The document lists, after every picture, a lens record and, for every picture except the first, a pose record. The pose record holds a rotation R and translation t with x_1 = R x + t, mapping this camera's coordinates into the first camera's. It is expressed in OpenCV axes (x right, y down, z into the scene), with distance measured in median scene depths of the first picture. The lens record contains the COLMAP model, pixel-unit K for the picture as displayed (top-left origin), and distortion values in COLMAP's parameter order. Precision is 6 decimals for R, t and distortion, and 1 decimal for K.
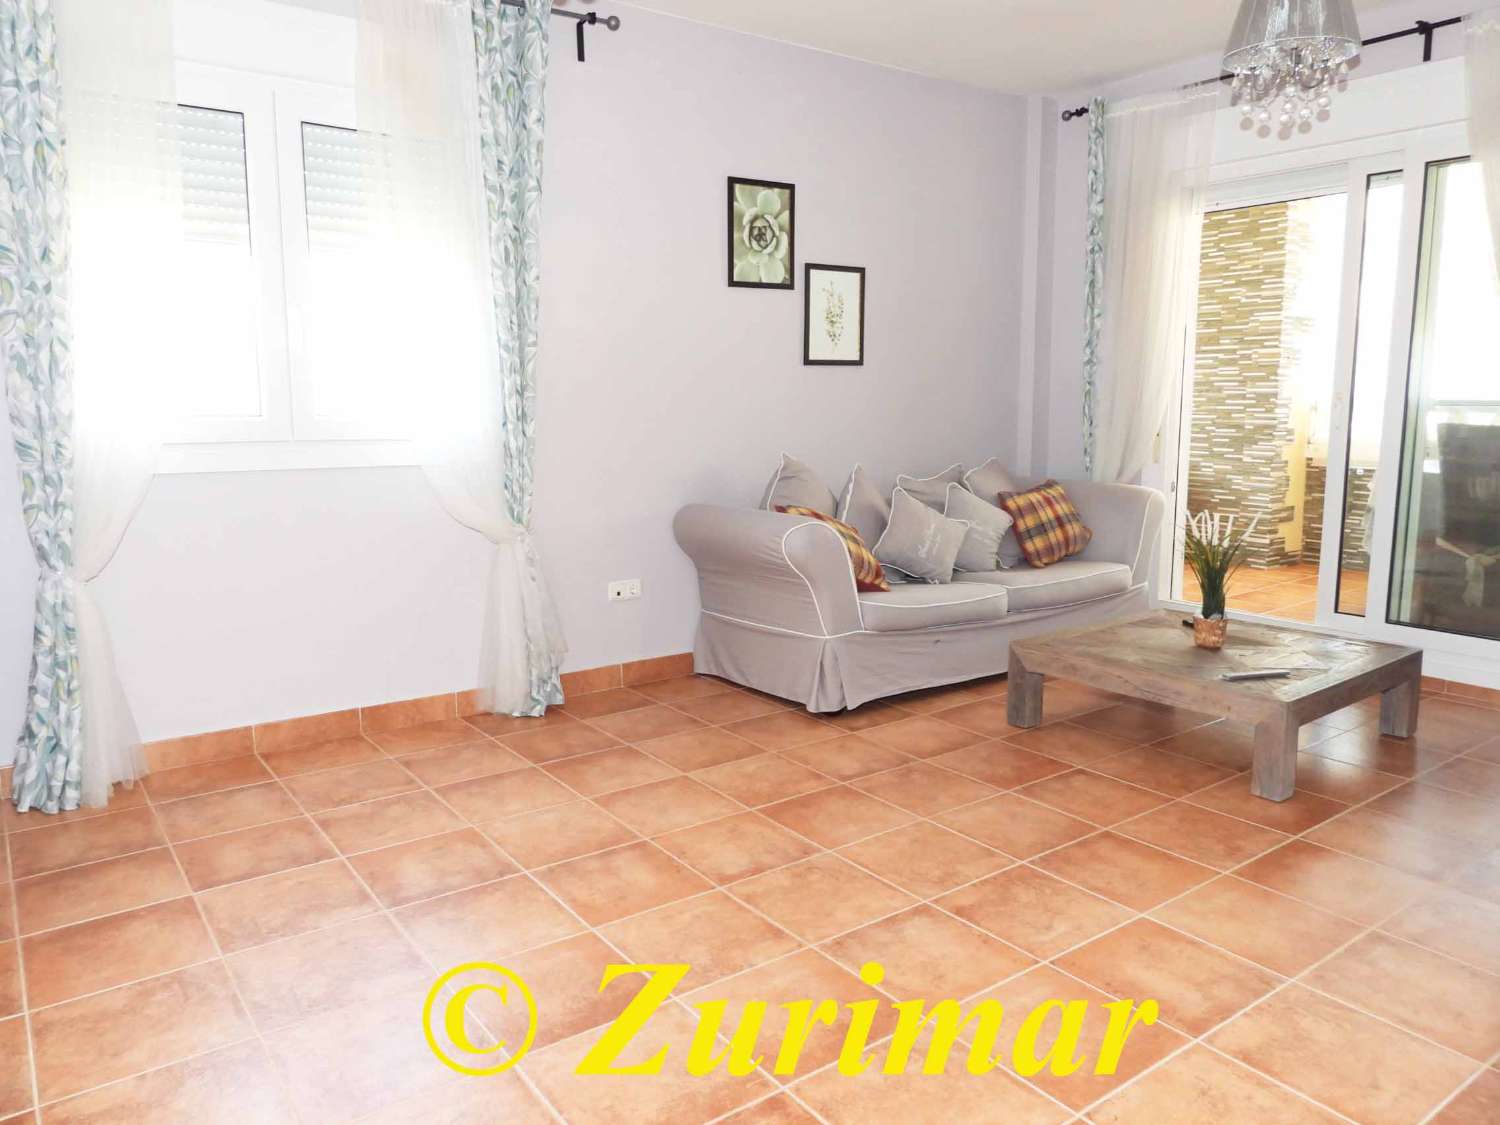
lens RADIAL K [[1078.6, 0, 749.8], [0, 1078.6, 560.8], [0, 0, 1]] dist [0.009455, 0.007475]
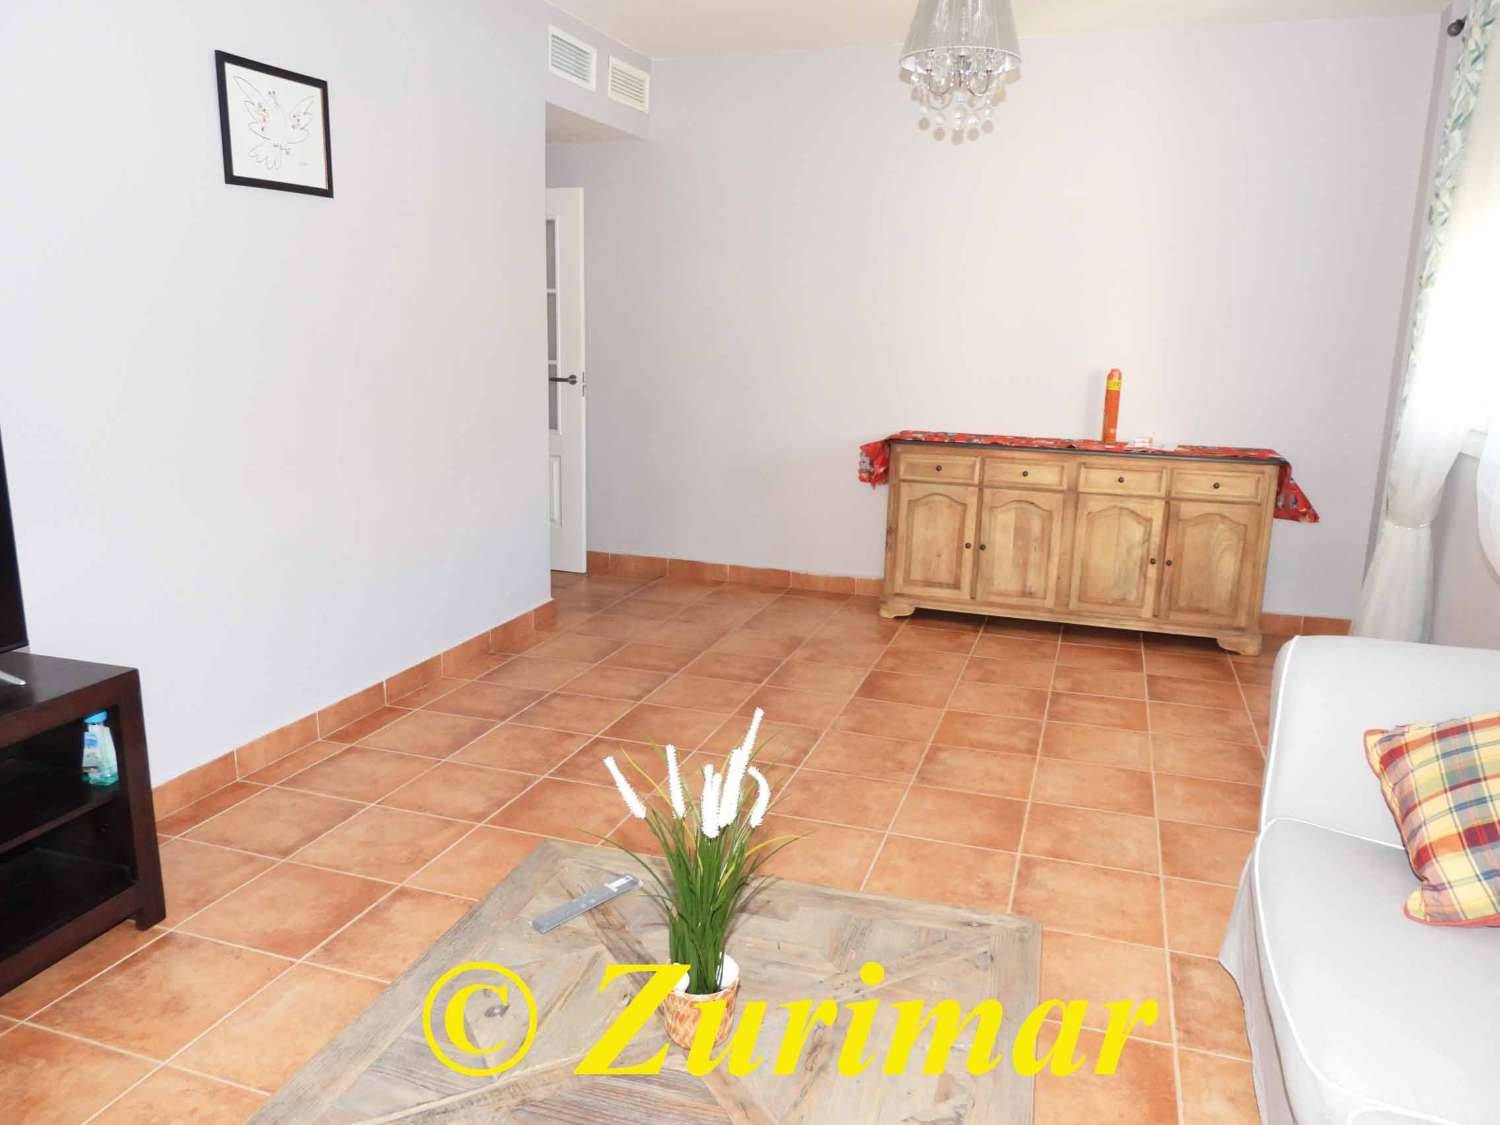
lens RADIAL K [[1078.6, 0, 750.6], [0, 1078.6, 563.9], [0, 0, 1]] dist [0.009455, 0.007475]
pose [[-0.819242, 0.101078, -0.564469, 0.834858], [-0.112002, 0.937182, 0.330373, -0.307107], [0.562404, 0.333877, -0.756458, 1.694683]]
